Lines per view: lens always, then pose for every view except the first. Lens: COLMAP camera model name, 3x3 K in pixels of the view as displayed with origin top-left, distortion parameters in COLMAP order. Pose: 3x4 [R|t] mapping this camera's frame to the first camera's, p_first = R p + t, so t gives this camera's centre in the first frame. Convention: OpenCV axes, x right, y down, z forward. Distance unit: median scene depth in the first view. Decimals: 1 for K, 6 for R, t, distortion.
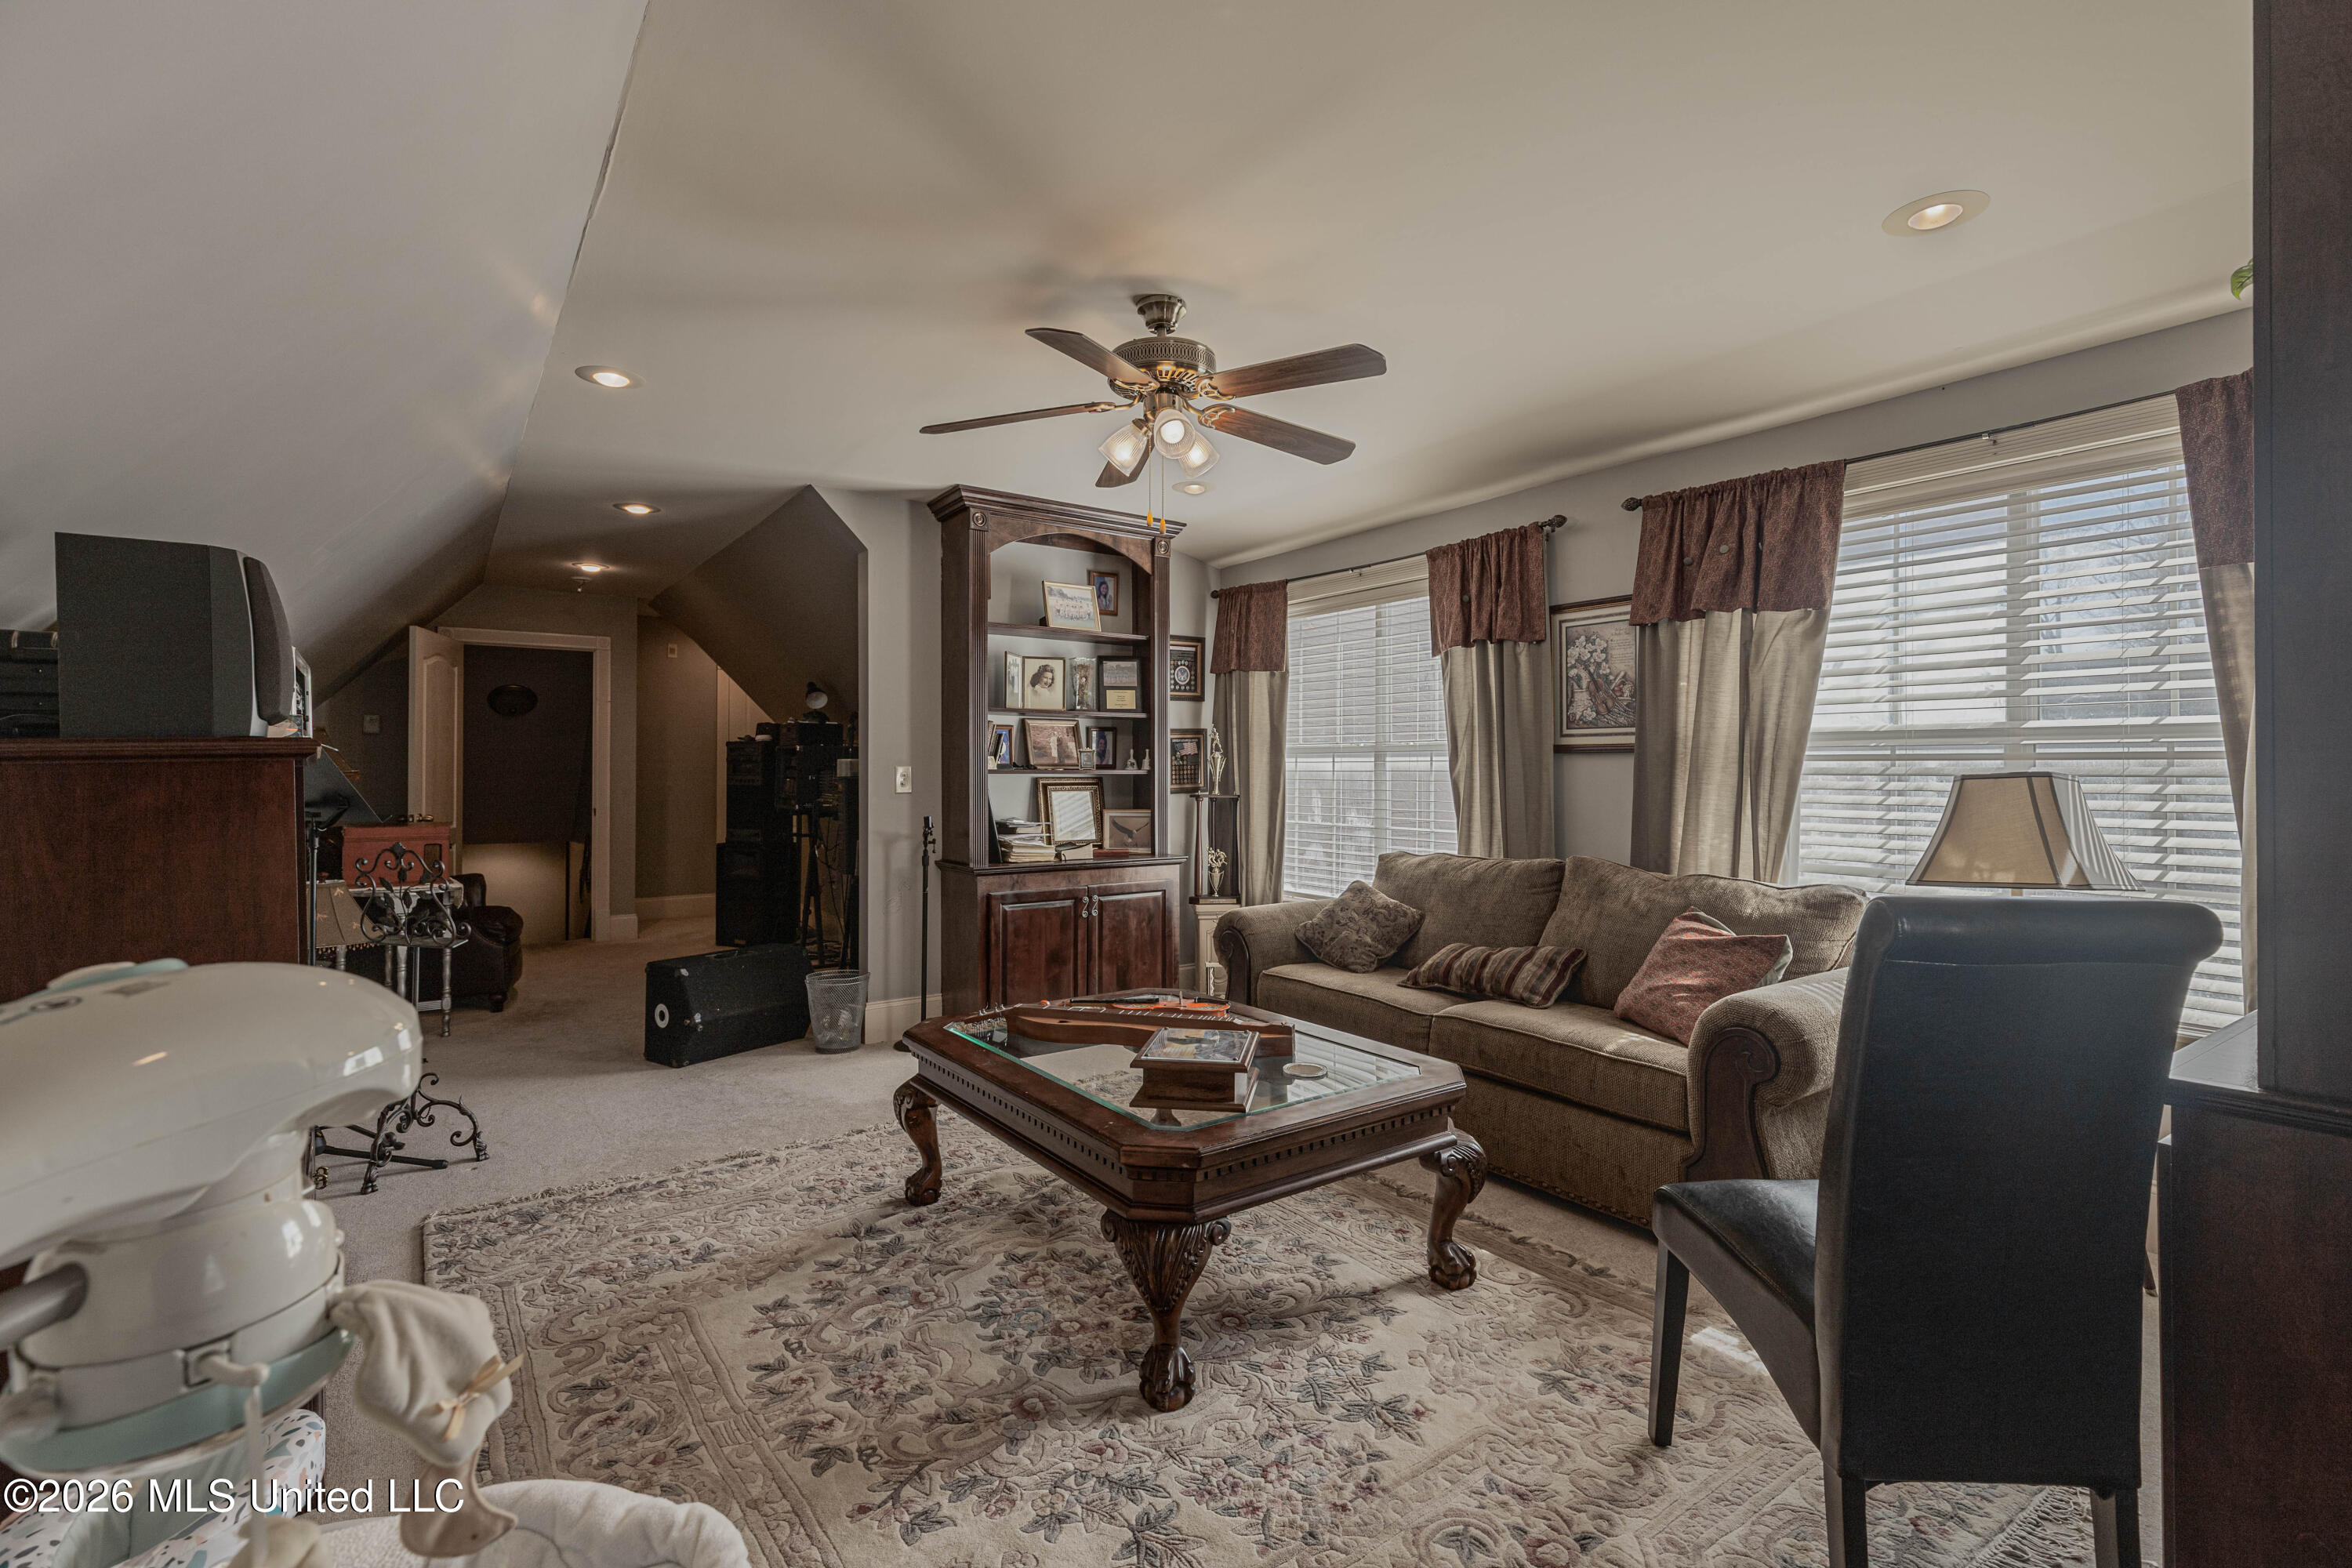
lens RADIAL K [[1080.7, 0, 1180.6], [0, 1080.7, 762.0], [0, 0, 1]] dist [0.010746, 0.001571]
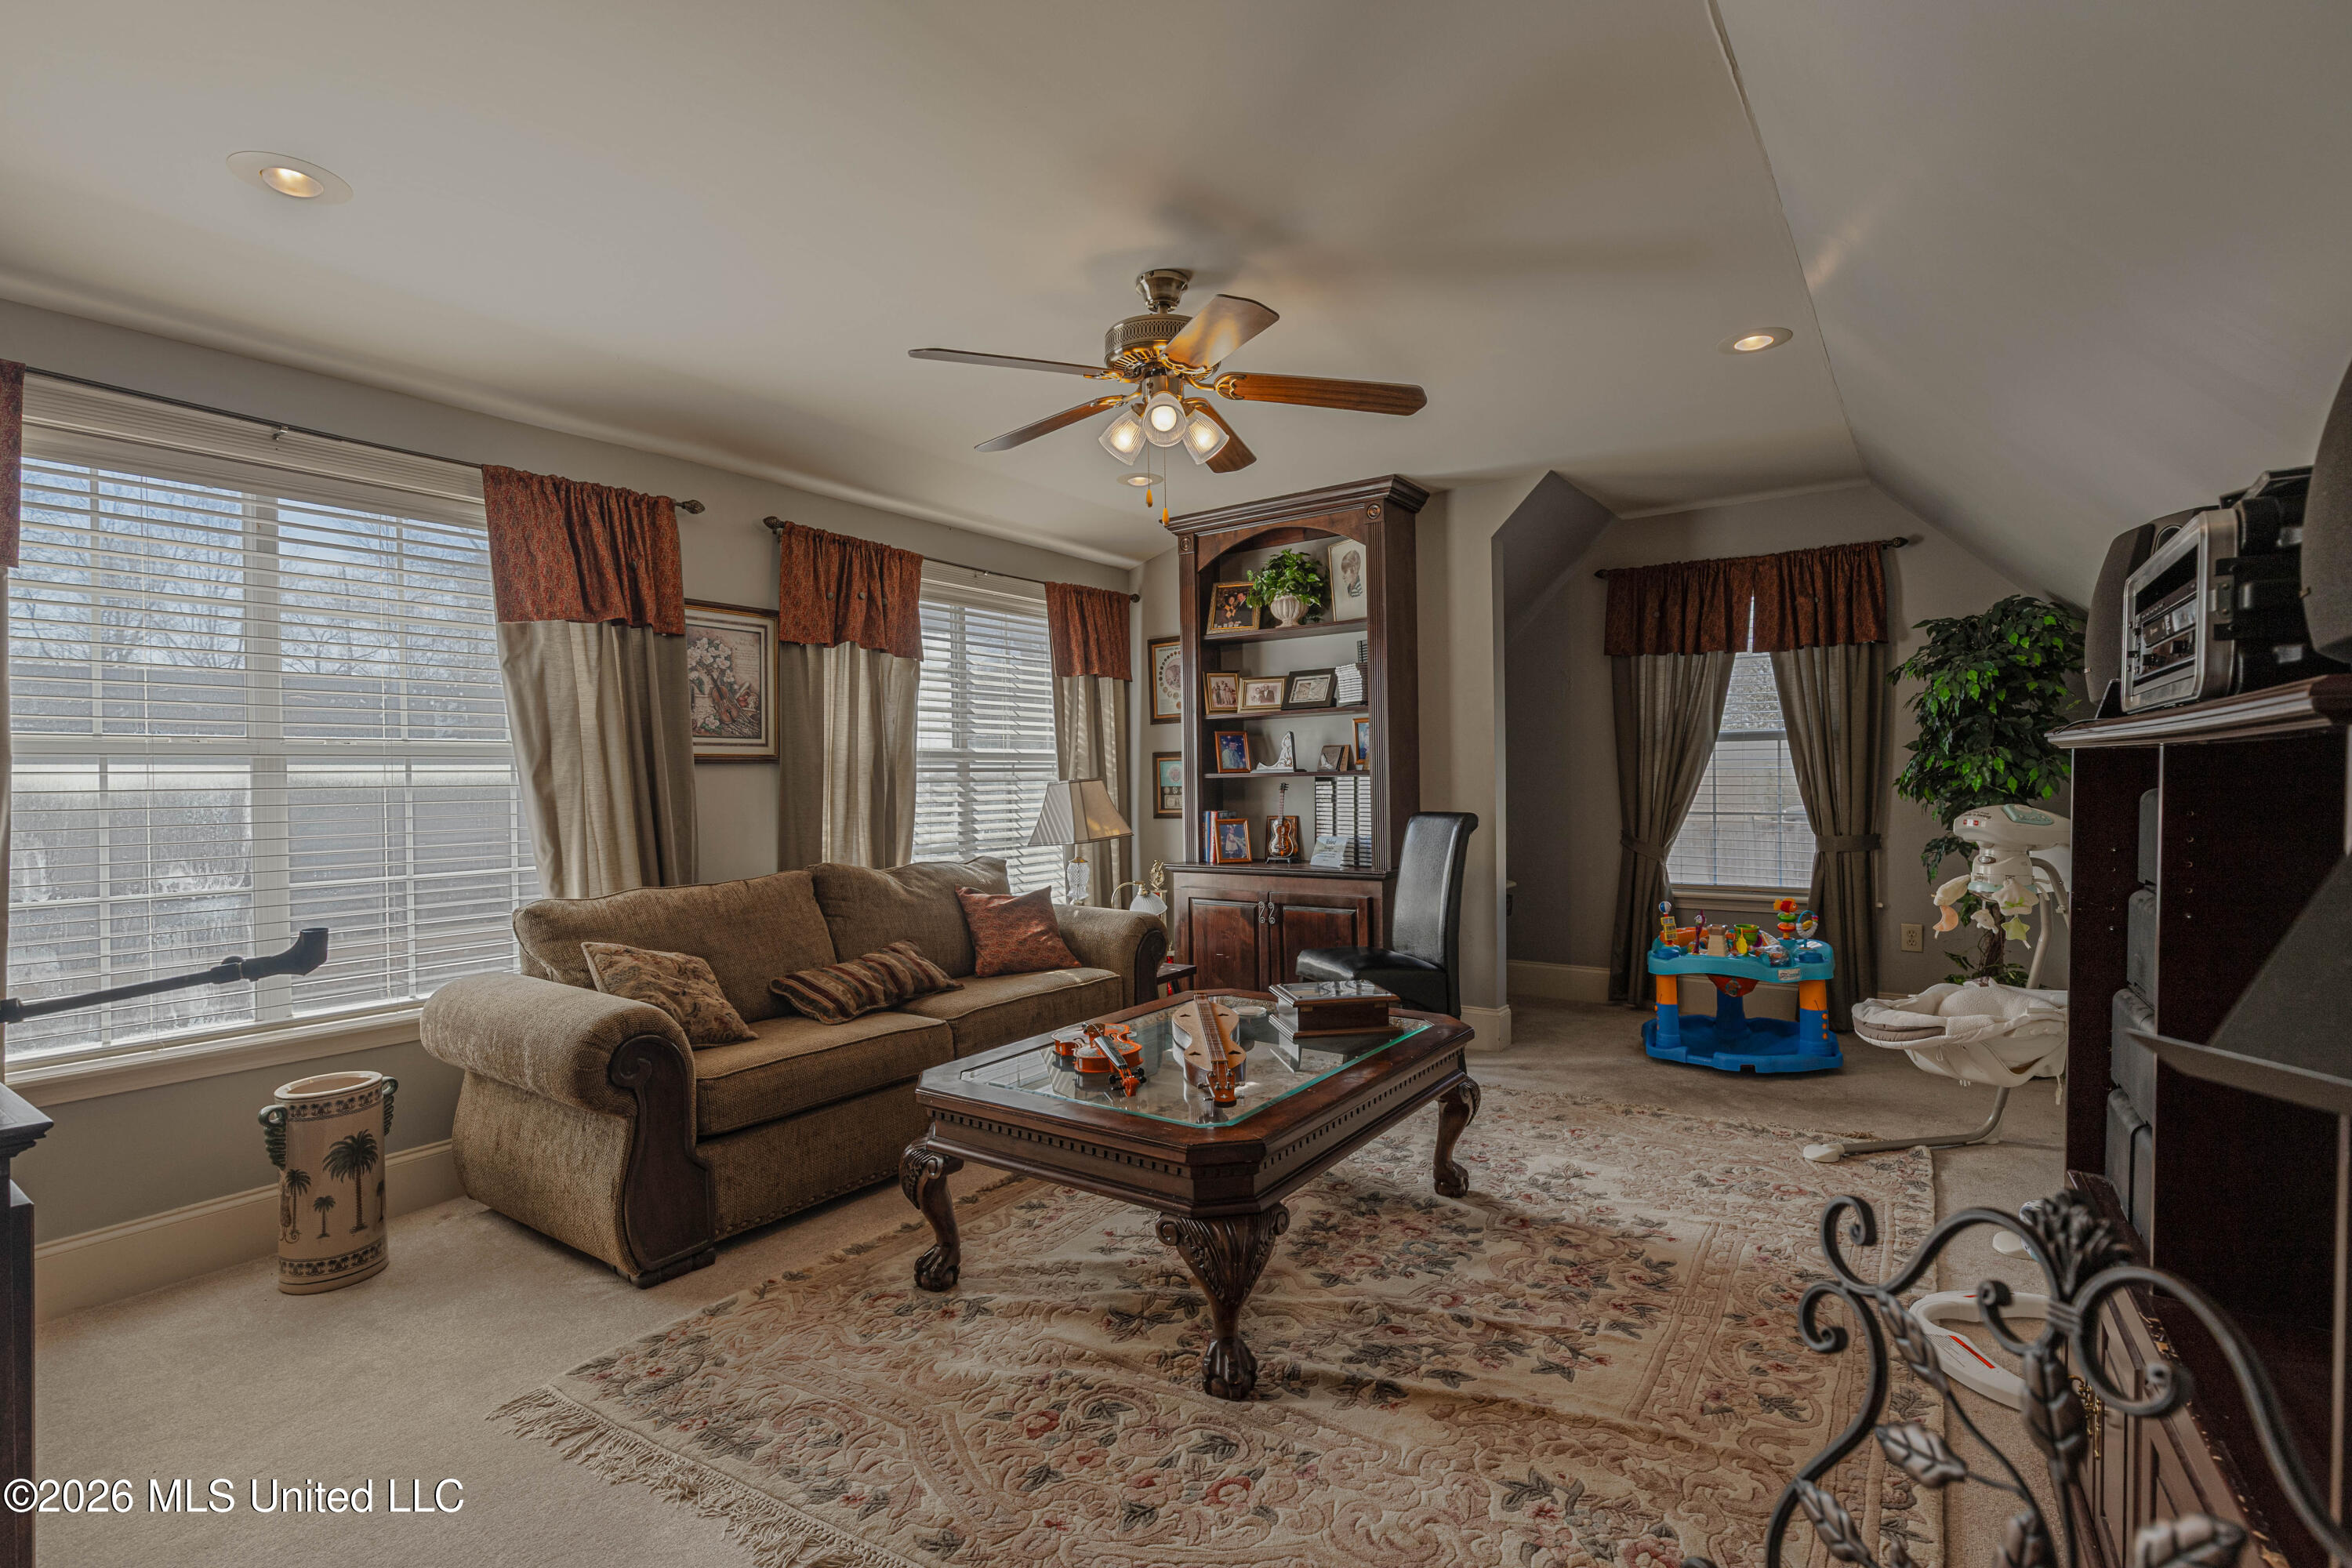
lens RADIAL K [[1080.7, 0, 1189.2], [0, 1080.7, 785.4], [0, 0, 1]] dist [0.010746, 0.001571]
pose [[-0.335623, -0.002139, 0.941994, -0.667934], [0.007845, 0.999956, 0.005065, 0.009574], [-0.941964, 0.009090, -0.335592, 0.948707]]
